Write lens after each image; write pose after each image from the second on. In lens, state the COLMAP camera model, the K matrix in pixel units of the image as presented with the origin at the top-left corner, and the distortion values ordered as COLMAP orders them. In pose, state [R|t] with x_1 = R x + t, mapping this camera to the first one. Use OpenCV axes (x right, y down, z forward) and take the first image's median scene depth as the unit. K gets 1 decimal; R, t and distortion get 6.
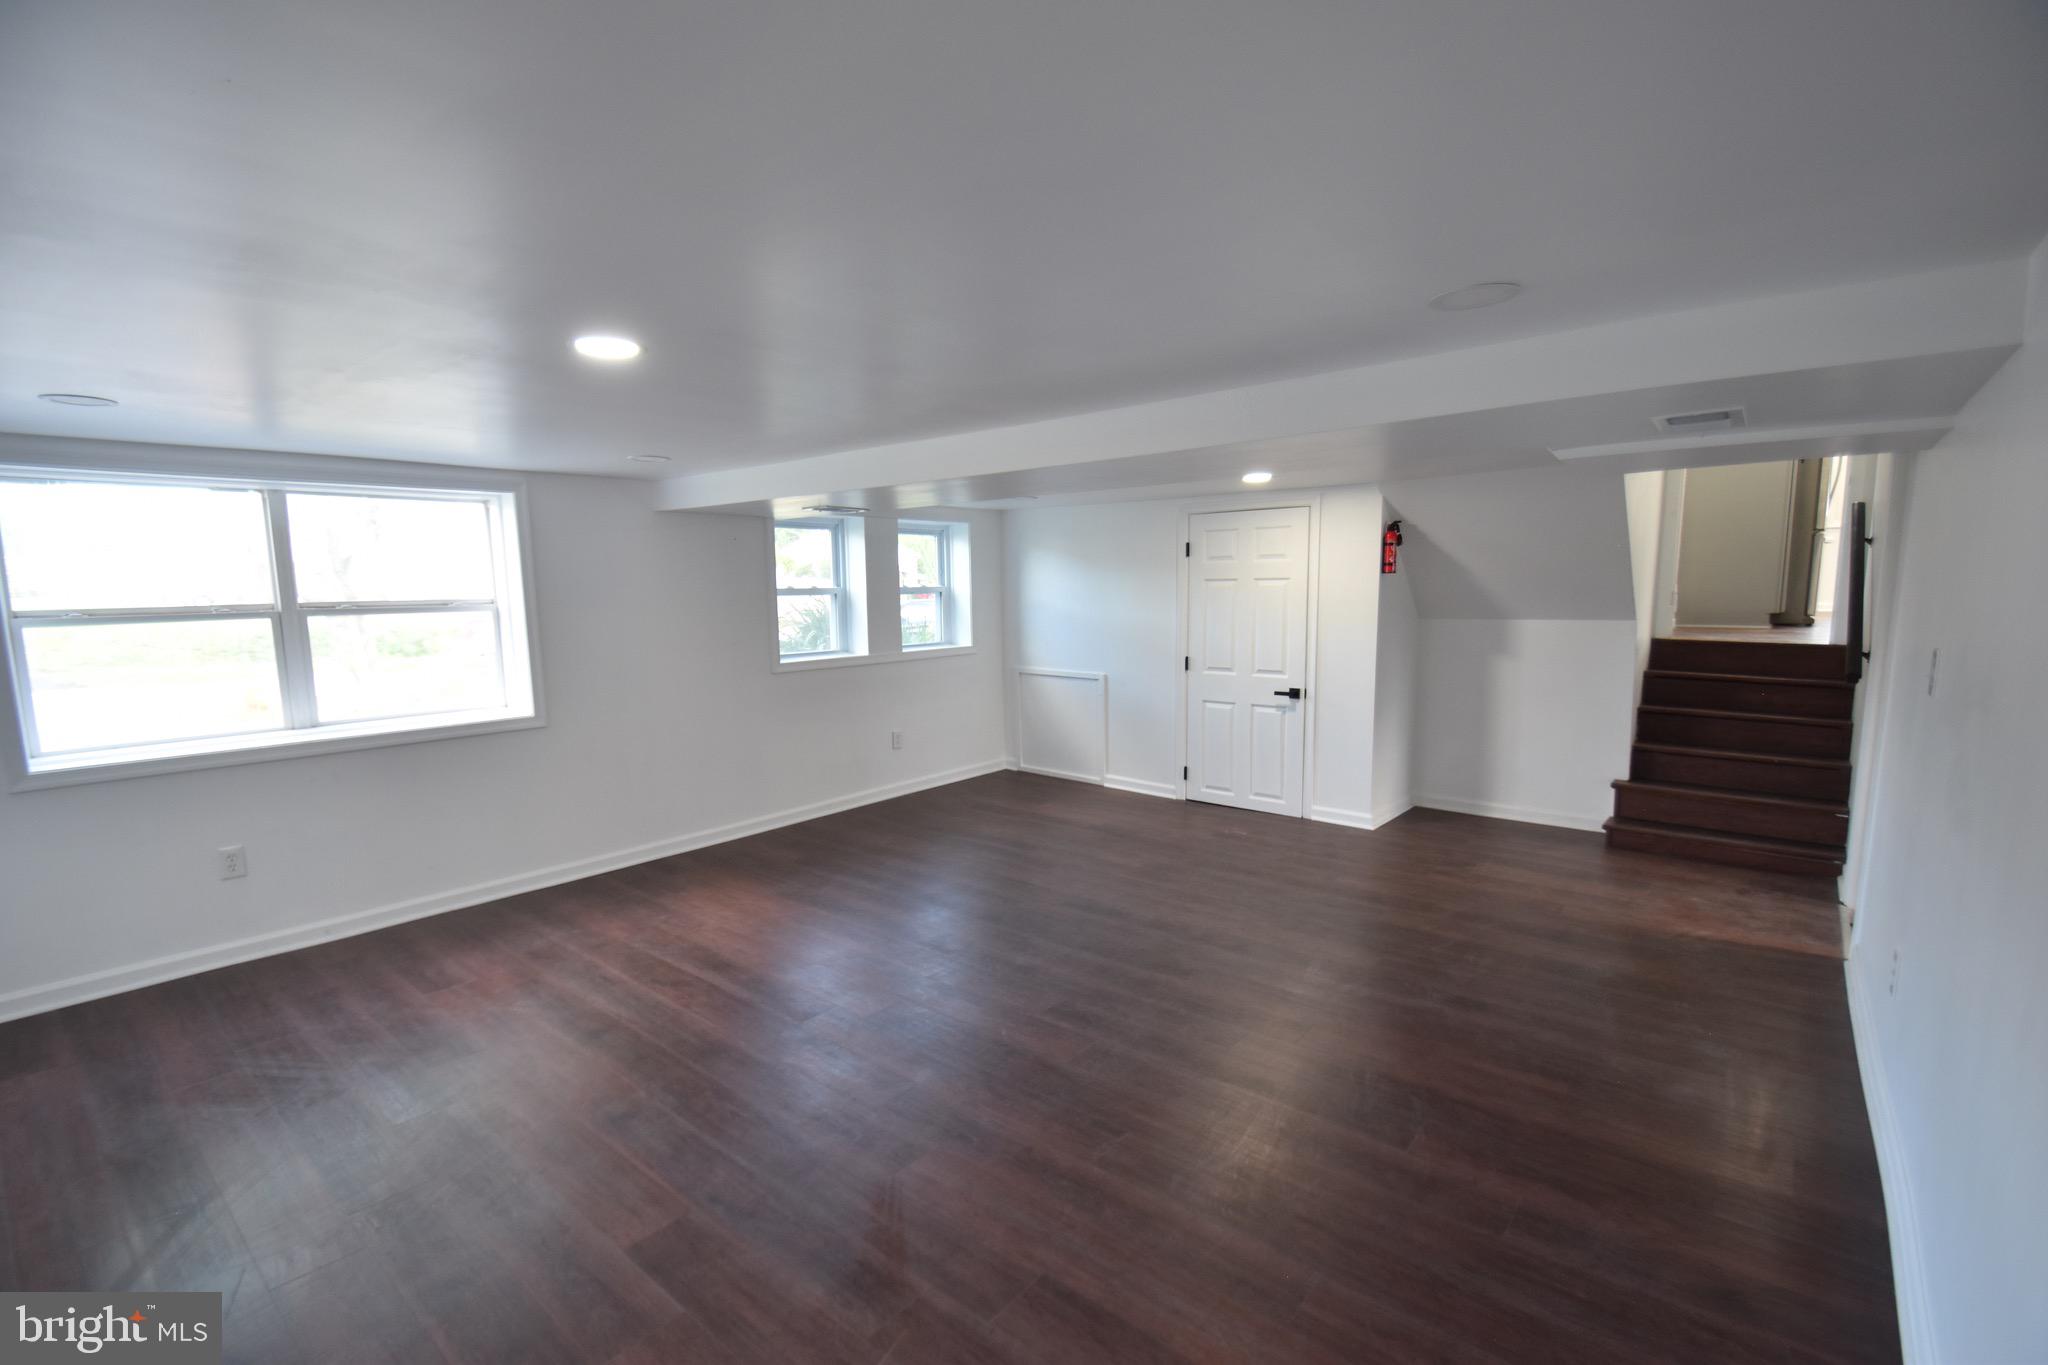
lens RADIAL K [[915.7, 0, 990.6], [0, 915.7, 695.4], [0, 0, 1]] dist [-0.000708, -0.000105]
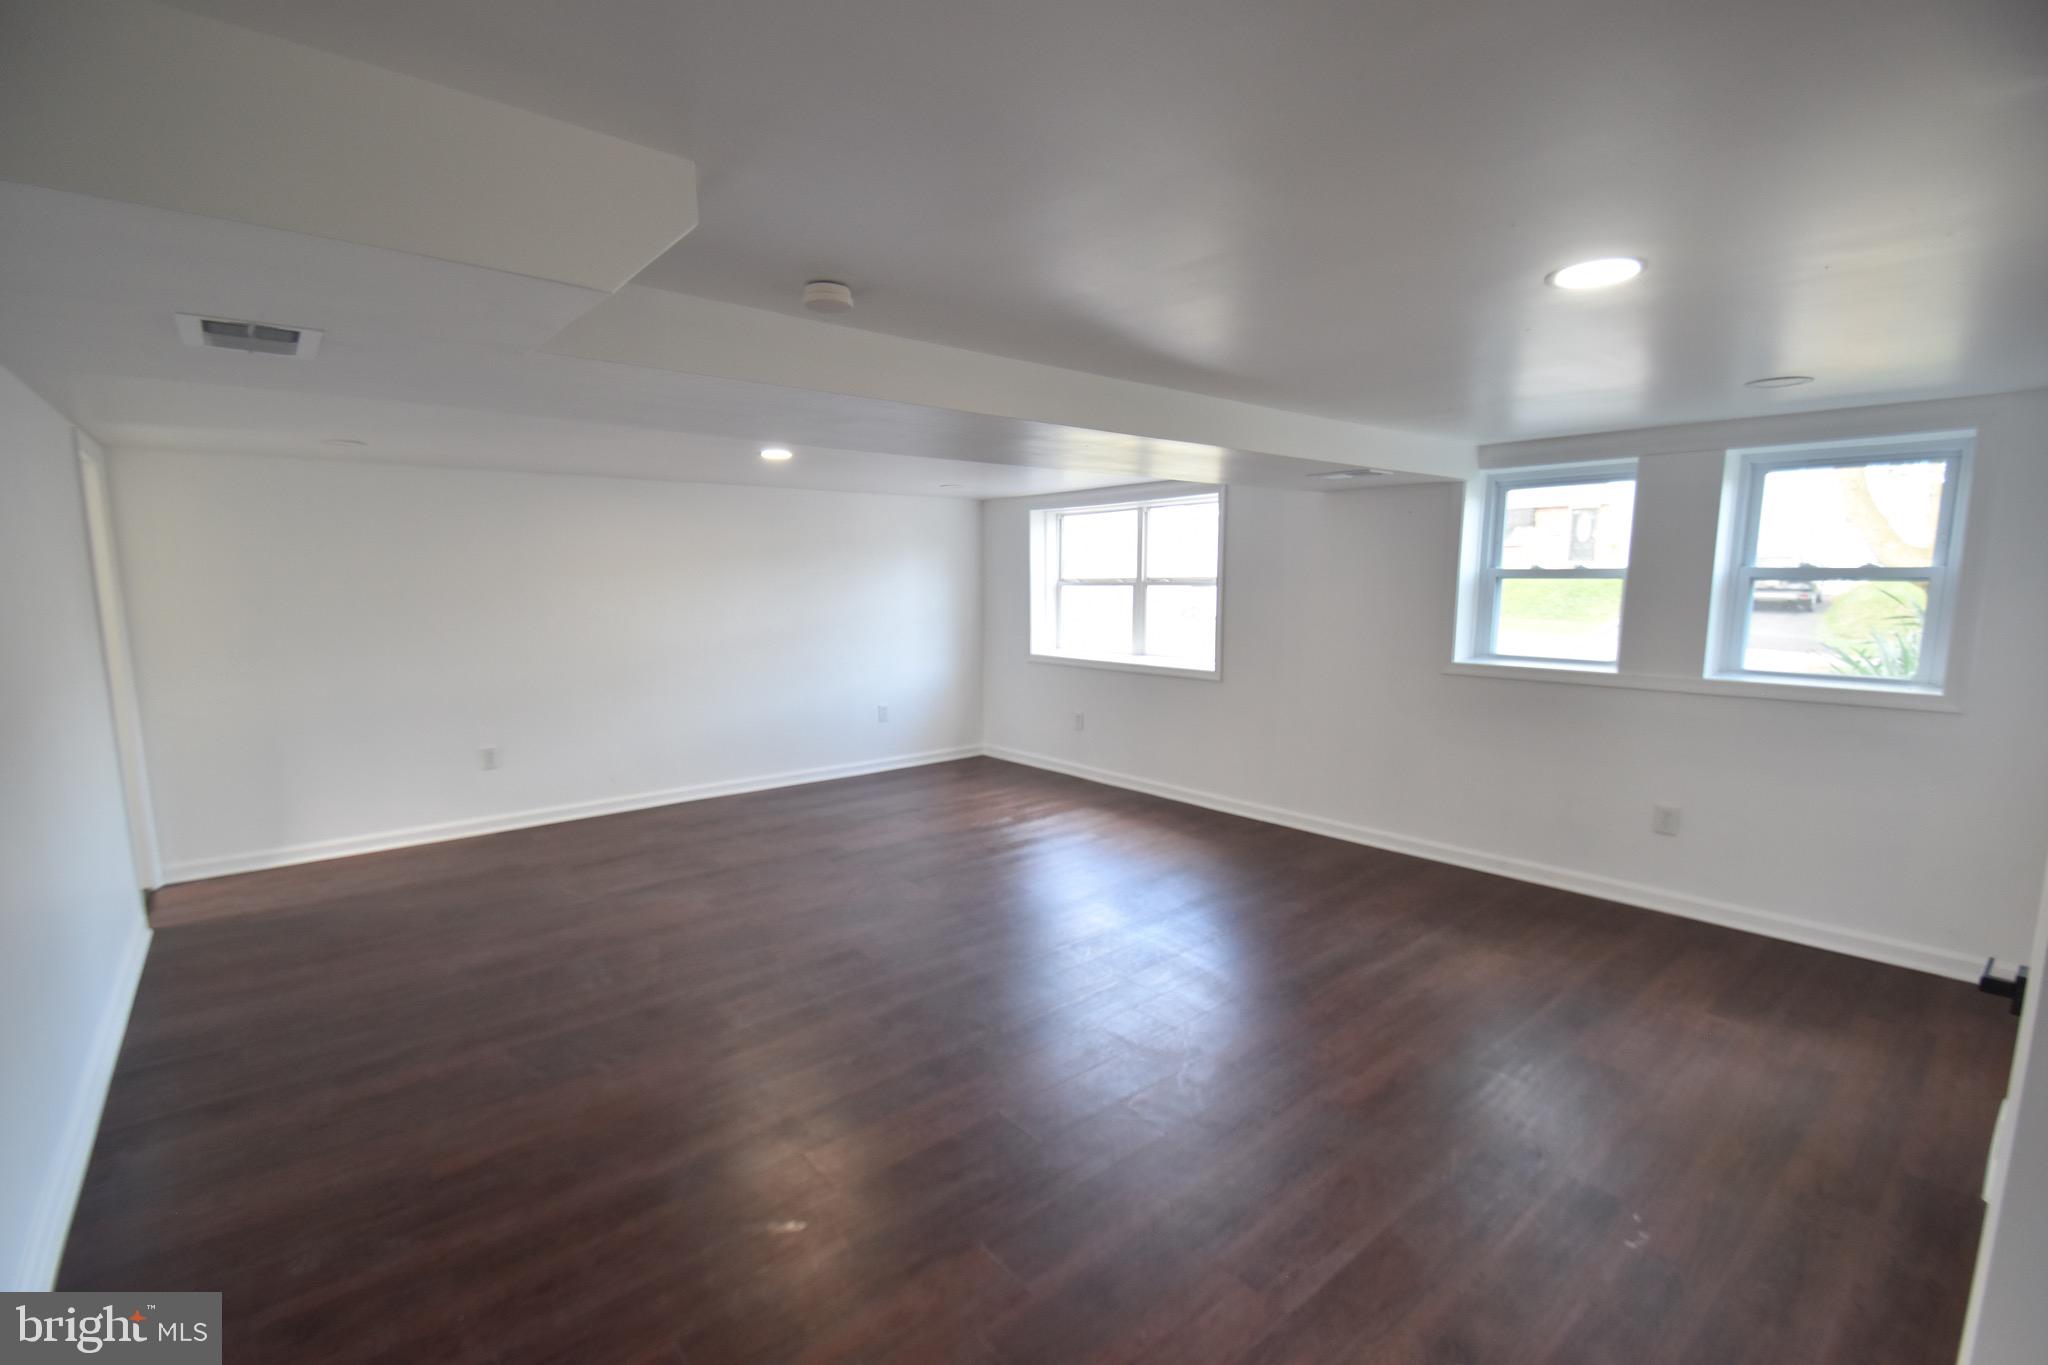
lens RADIAL K [[915.7, 0, 990.6], [0, 915.7, 695.4], [0, 0, 1]] dist [-0.000708, -0.000105]
pose [[-0.166706, 0.145415, -0.975225, 0.813689], [-0.110901, 0.980024, 0.165088, -0.122730], [0.979750, 0.135675, -0.147250, 0.919486]]
